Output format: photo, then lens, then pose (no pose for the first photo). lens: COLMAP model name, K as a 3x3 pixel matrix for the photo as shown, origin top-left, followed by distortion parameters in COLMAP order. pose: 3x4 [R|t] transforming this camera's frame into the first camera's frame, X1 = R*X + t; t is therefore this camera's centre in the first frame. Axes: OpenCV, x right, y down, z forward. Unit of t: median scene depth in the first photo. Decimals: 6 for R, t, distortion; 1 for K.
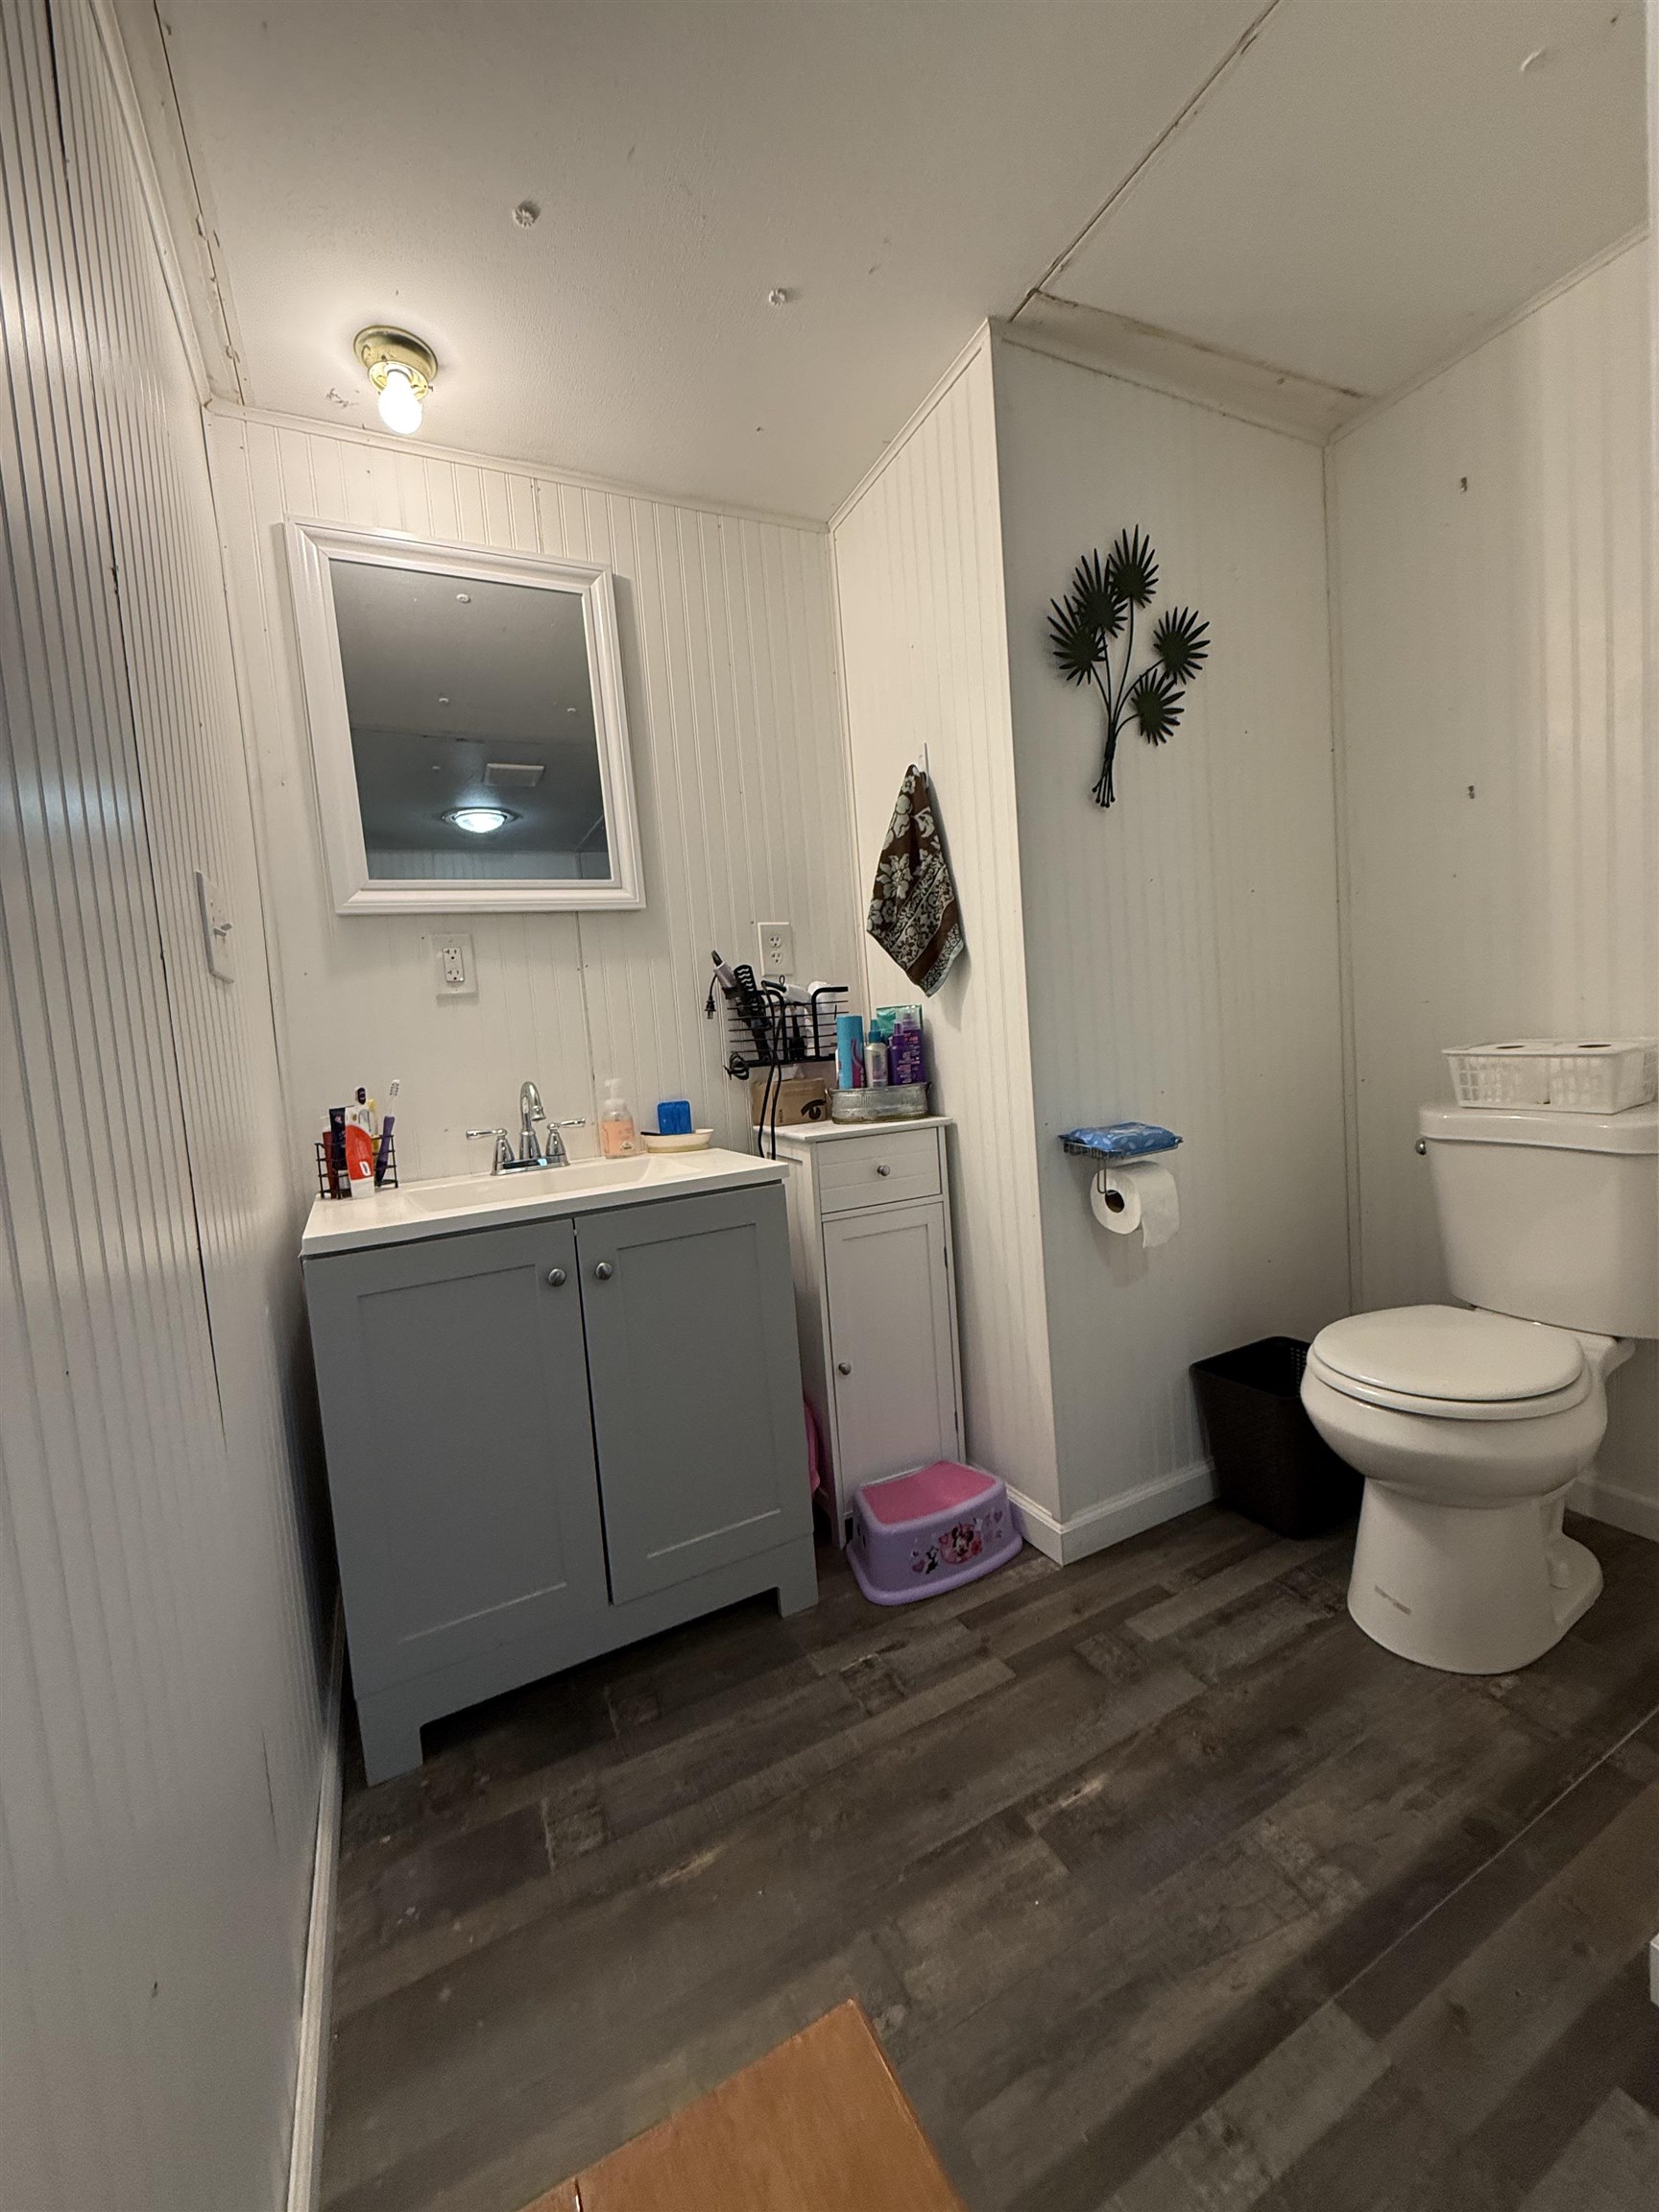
lens RADIAL K [[879.8, 0, 825.7], [0, 879.8, 1089.5], [0, 0, 1]] dist [-0.000013, 0.000345]
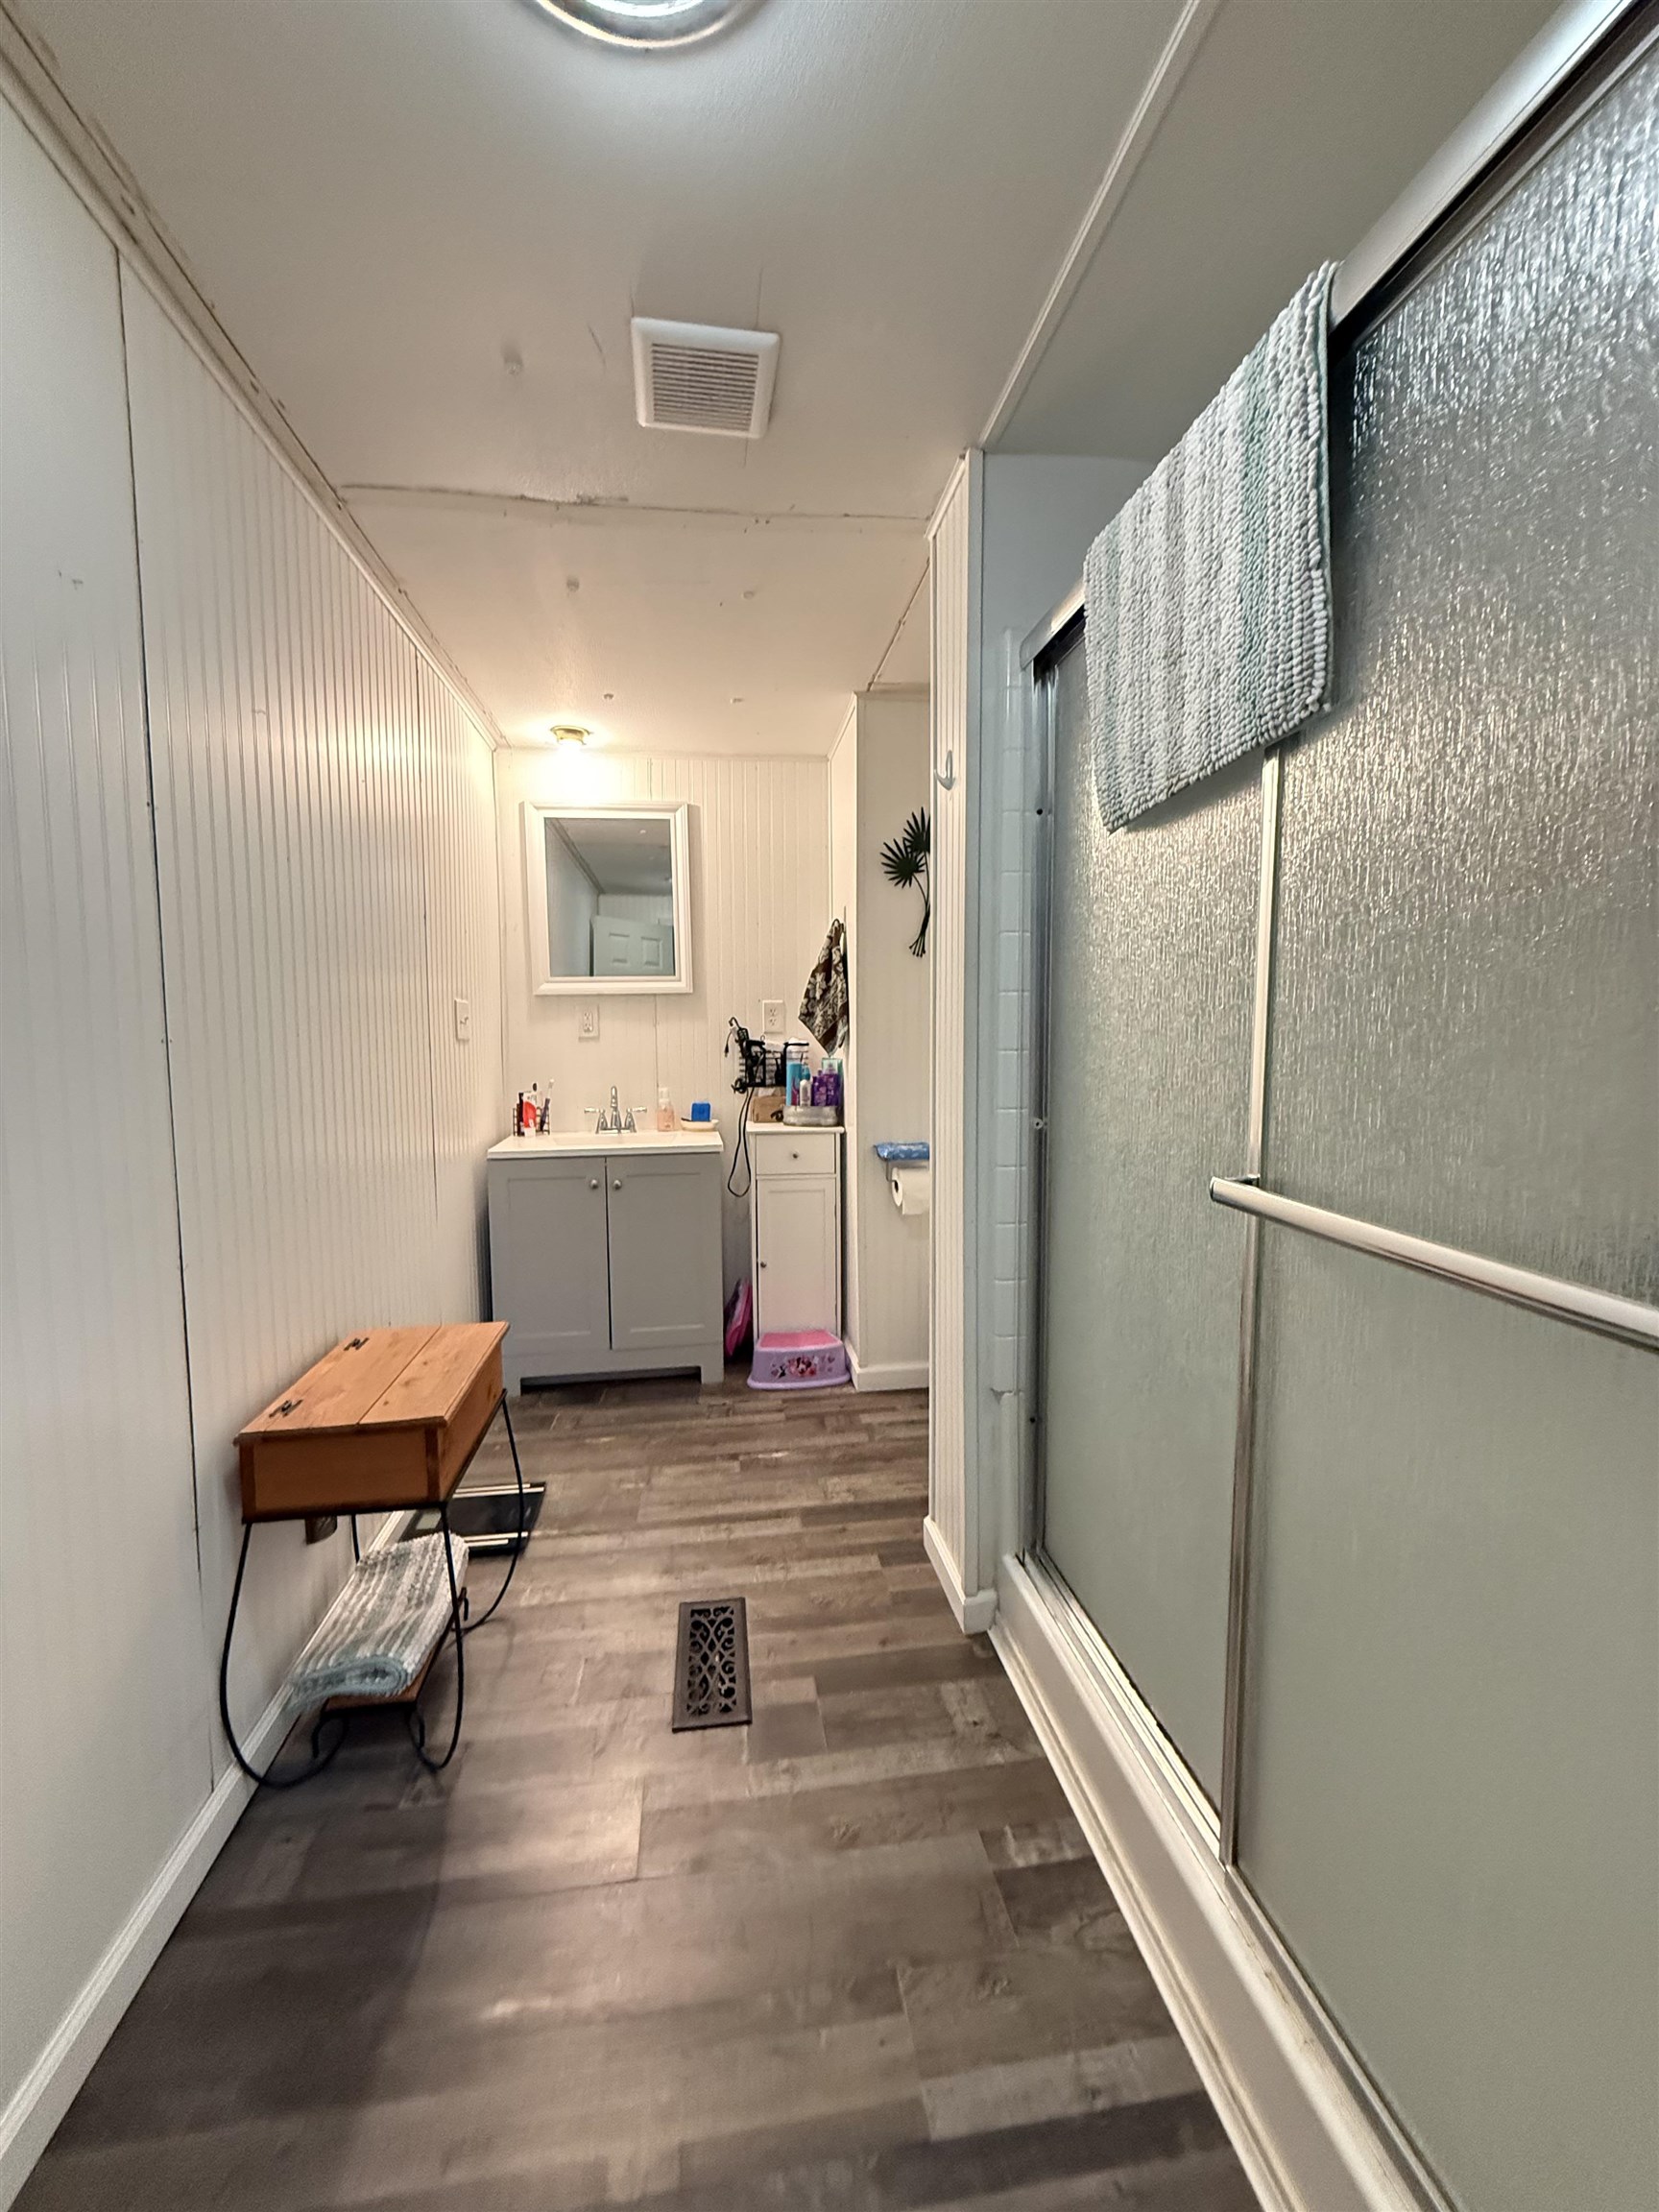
lens RADIAL K [[879.8, 0, 825.7], [0, 879.8, 1089.5], [0, 0, 1]] dist [-0.000013, 0.000345]
pose [[0.944191, 0.091269, -0.316503, 0.713604], [-0.085372, 0.995820, 0.032478, -0.105853], [0.318144, -0.003645, 0.948035, -0.674575]]
